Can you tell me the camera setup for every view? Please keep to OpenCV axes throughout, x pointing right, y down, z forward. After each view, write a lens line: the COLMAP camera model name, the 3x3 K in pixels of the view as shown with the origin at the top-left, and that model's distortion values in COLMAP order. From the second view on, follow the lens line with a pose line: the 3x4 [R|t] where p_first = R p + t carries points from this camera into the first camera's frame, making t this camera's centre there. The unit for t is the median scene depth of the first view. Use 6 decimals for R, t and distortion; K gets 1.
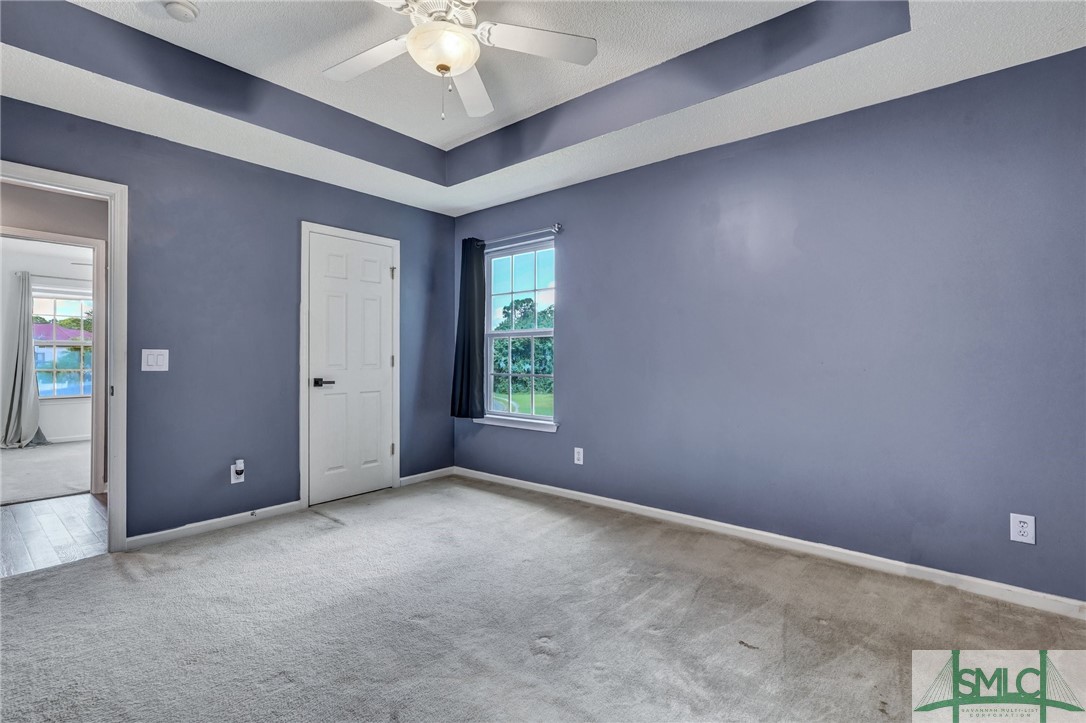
lens RADIAL K [[508.6, 0, 534.6], [0, 508.6, 357.0], [0, 0, 1]] dist [-0.013787, 0.010882]
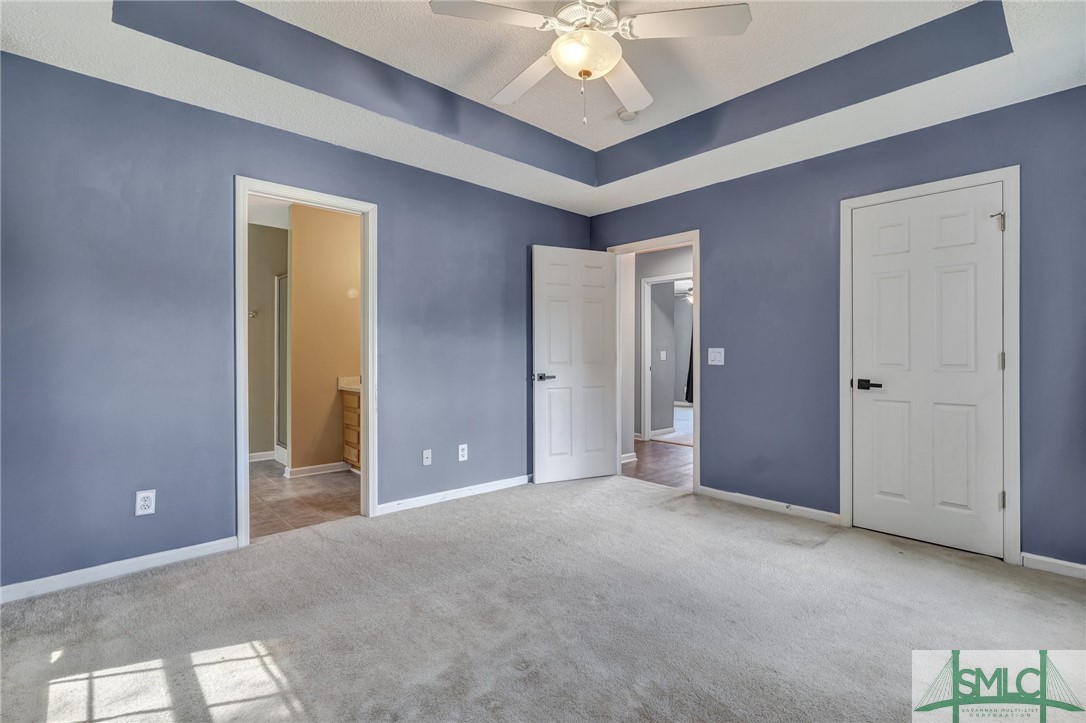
lens RADIAL K [[508.6, 0, 534.6], [0, 508.6, 357.0], [0, 0, 1]] dist [-0.013787, 0.010882]
pose [[-0.125815, 0.009208, -0.992011, 0.541162], [0.000560, 0.999957, 0.009210, -0.003951], [0.992054, 0.000603, -0.125815, 0.640670]]
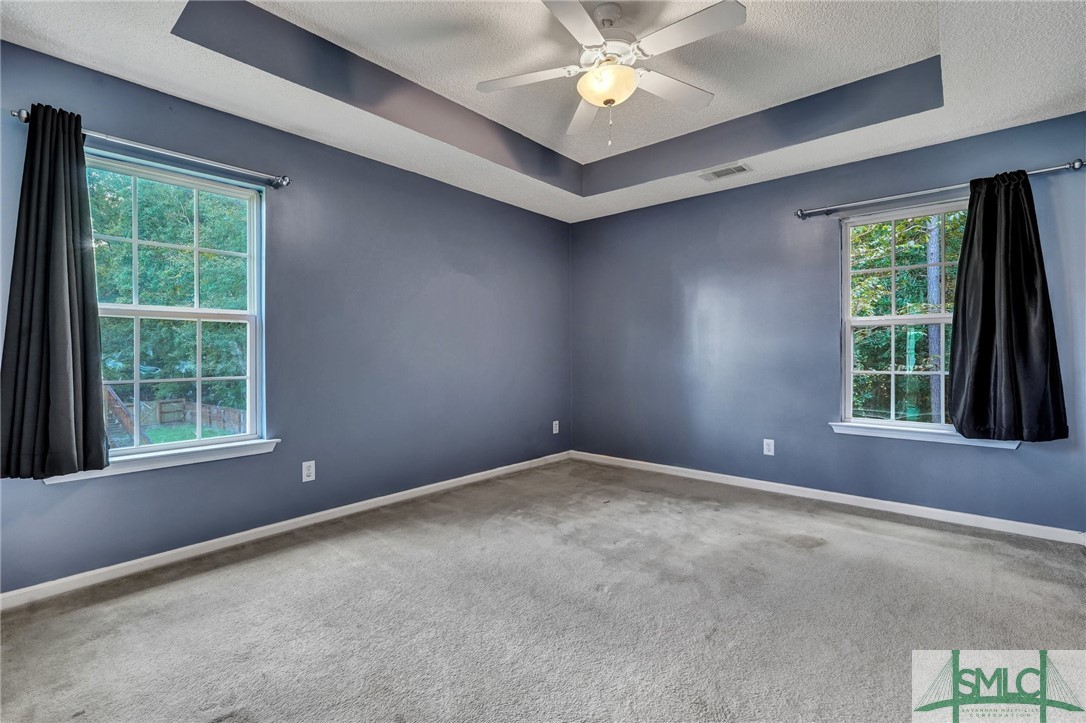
lens RADIAL K [[499.3, 0, 540.2], [0, 499.3, 363.1], [0, 0, 1]] dist [-0.000761, 0.000512]
pose [[-0.010893, -0.025468, 0.999616, -0.775337], [-0.003758, 0.999670, 0.025429, -0.002917], [-0.999934, -0.003479, -0.010985, 0.678989]]
